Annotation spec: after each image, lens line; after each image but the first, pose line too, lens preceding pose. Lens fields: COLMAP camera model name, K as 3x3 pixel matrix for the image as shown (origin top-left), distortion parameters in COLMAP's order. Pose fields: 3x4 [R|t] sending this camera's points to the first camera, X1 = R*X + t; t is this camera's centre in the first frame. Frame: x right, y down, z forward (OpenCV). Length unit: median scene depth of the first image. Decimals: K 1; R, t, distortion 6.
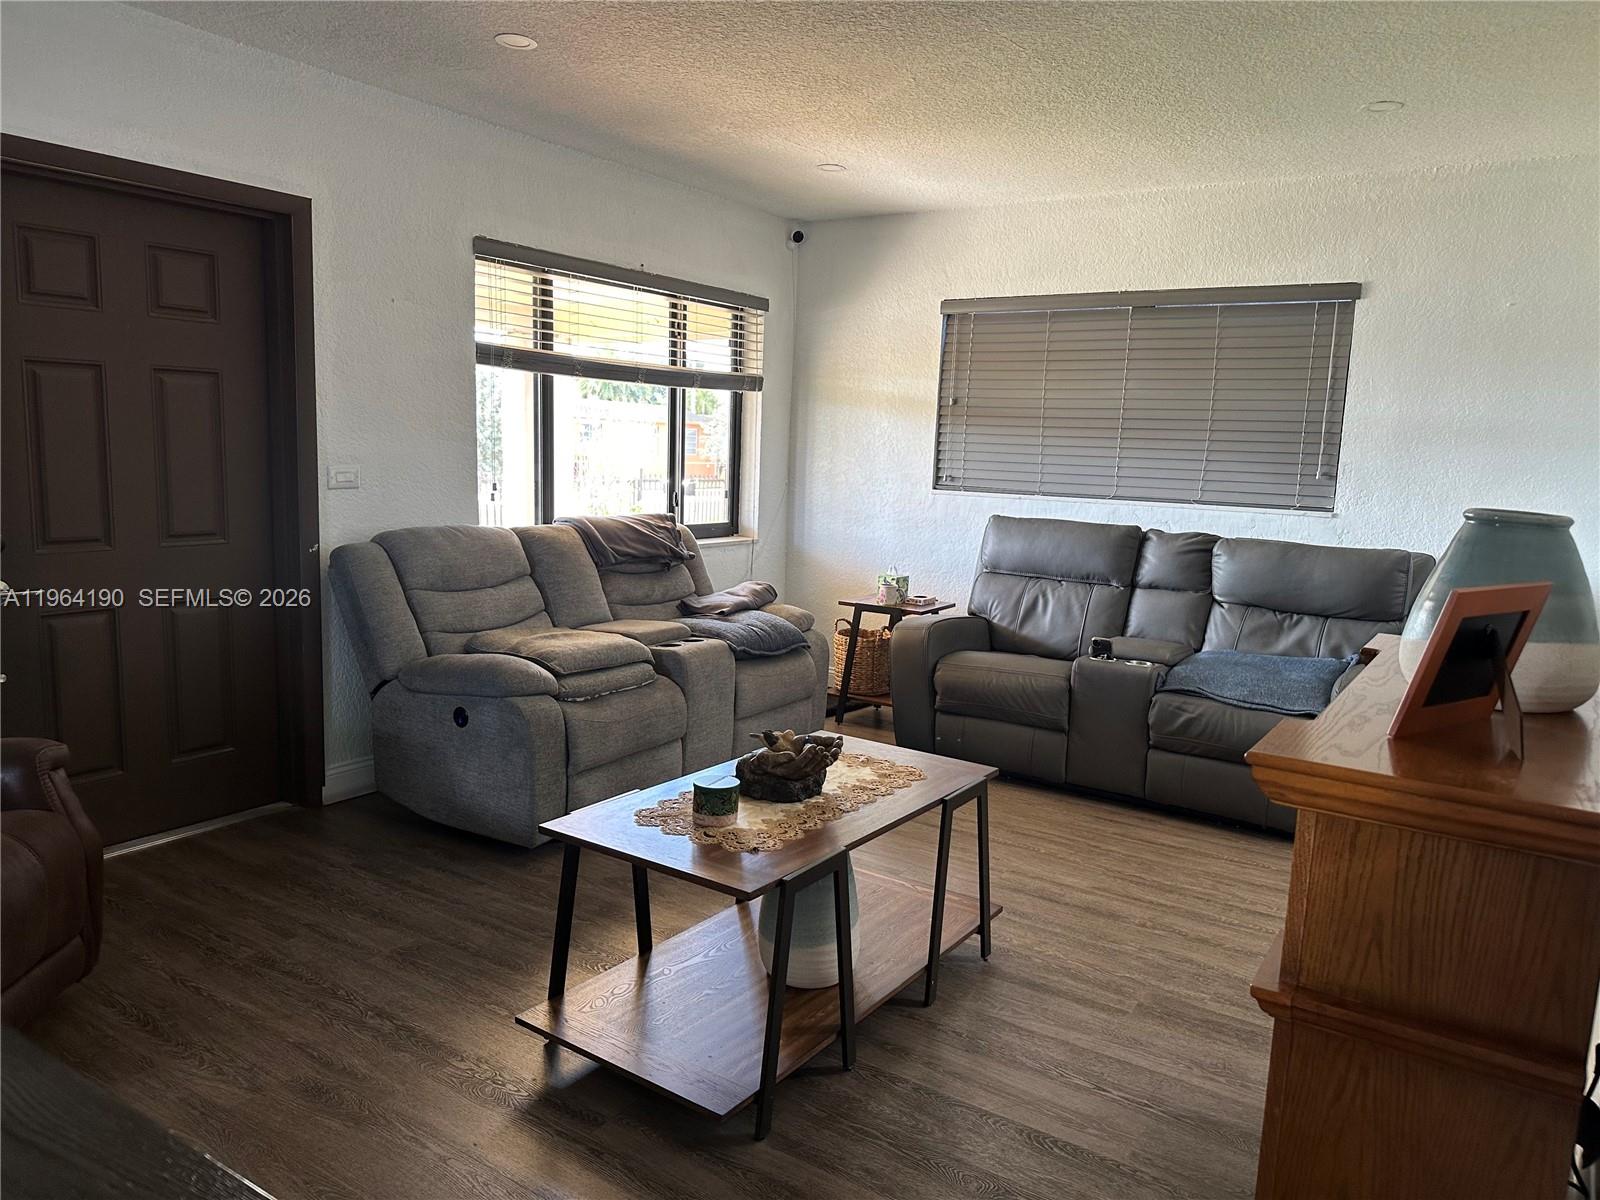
lens RADIAL K [[1137.4, 0, 804.7], [0, 1137.4, 606.2], [0, 0, 1]] dist [0.252758, -0.448140]
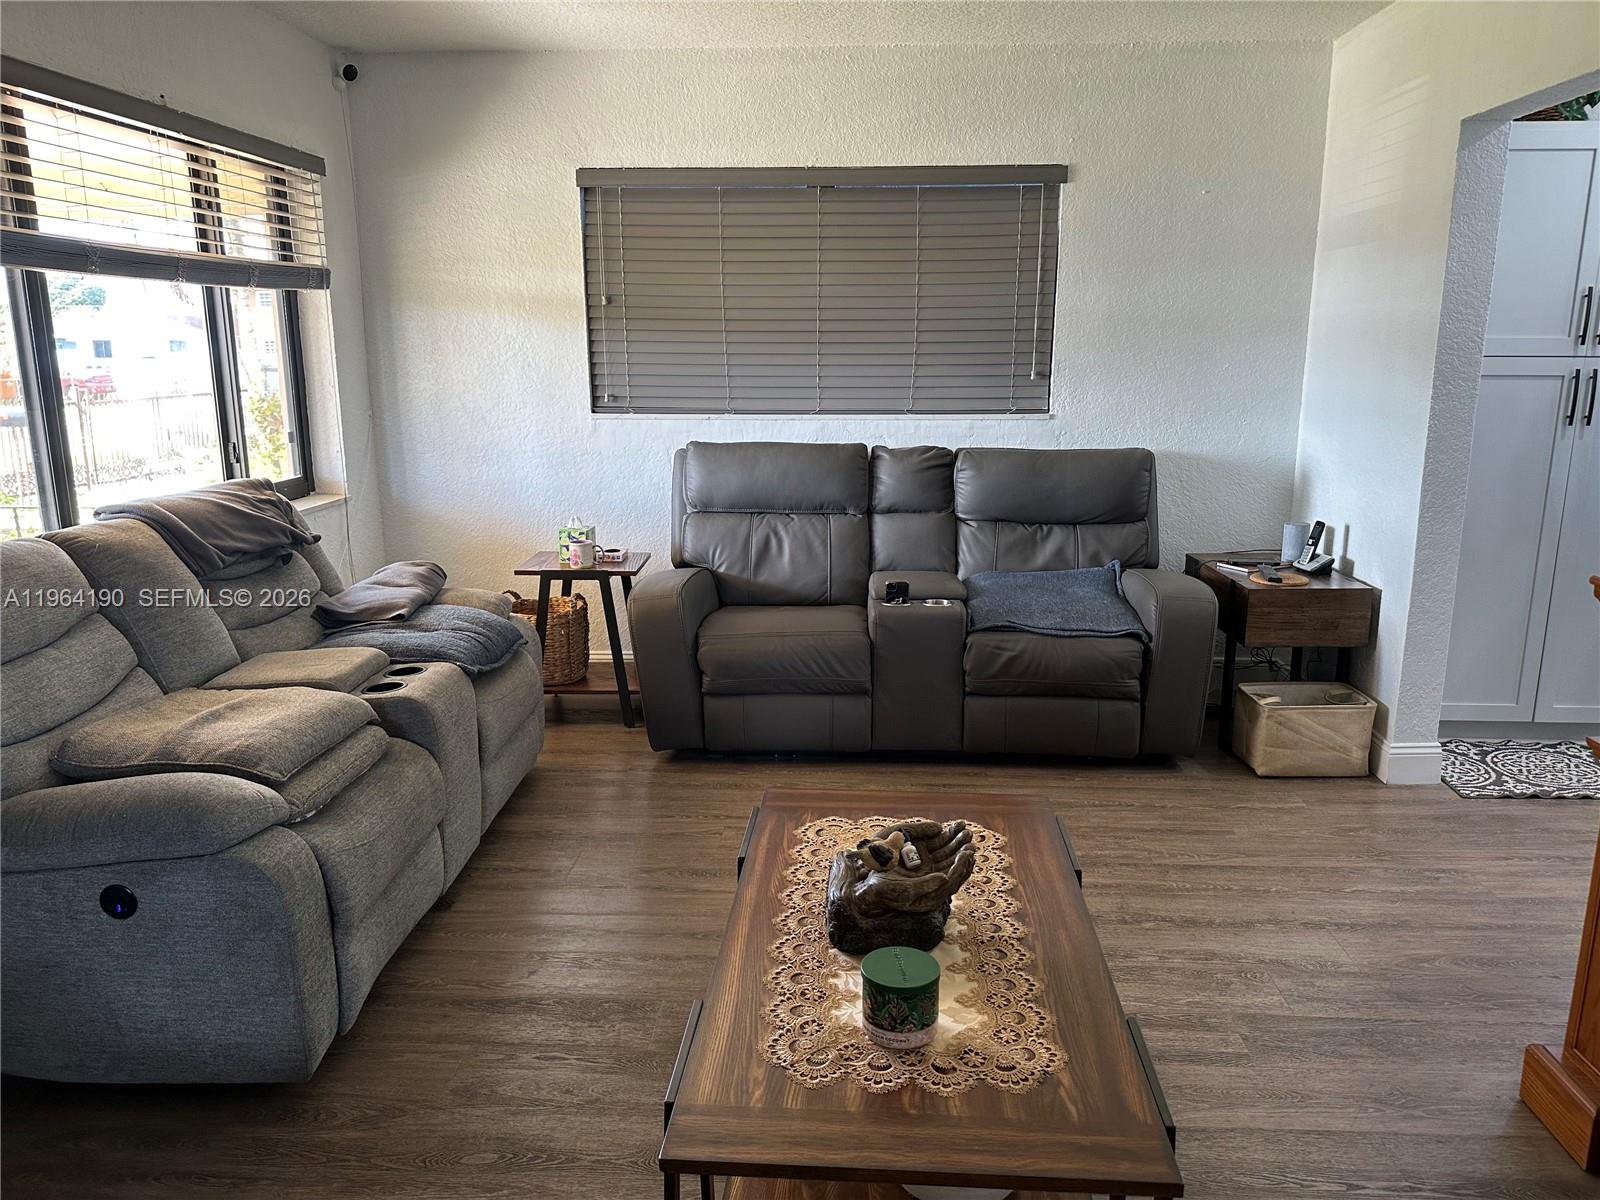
lens RADIAL K [[1133.7, 0, 795.3], [0, 1133.7, 601.3], [0, 0, 1]] dist [0.128876, -0.139476]
pose [[0.860296, -0.152971, 0.486303, -0.202195], [0.110394, 0.987185, 0.115236, -0.056844], [-0.497698, -0.045452, 0.866158, 0.273730]]
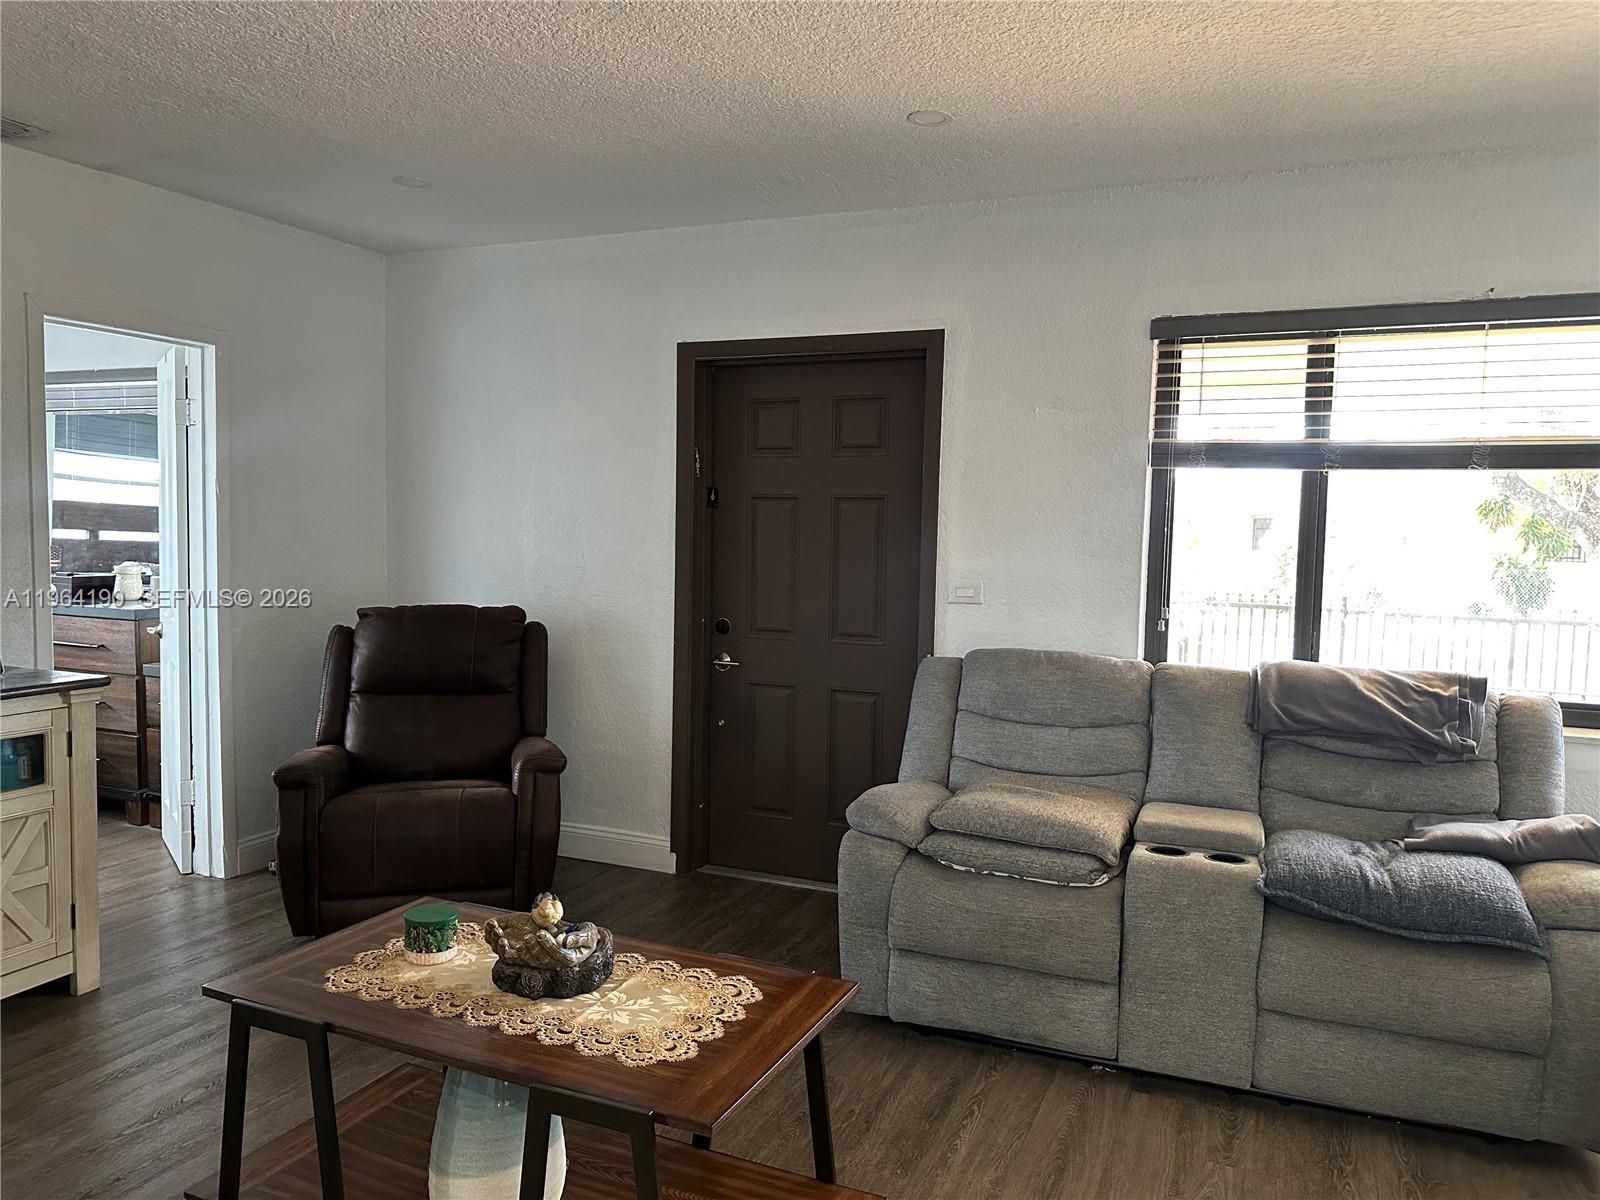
lens RADIAL K [[1119.7, 0, 807.9], [0, 1119.7, 599.7], [0, 0, 1]] dist [0.110213, -0.147877]
pose [[0.171386, 0.027819, -0.984811, 0.438781], [-0.158168, 0.987412, 0.000367, -0.068627], [0.972425, 0.155702, 0.173629, 0.576520]]
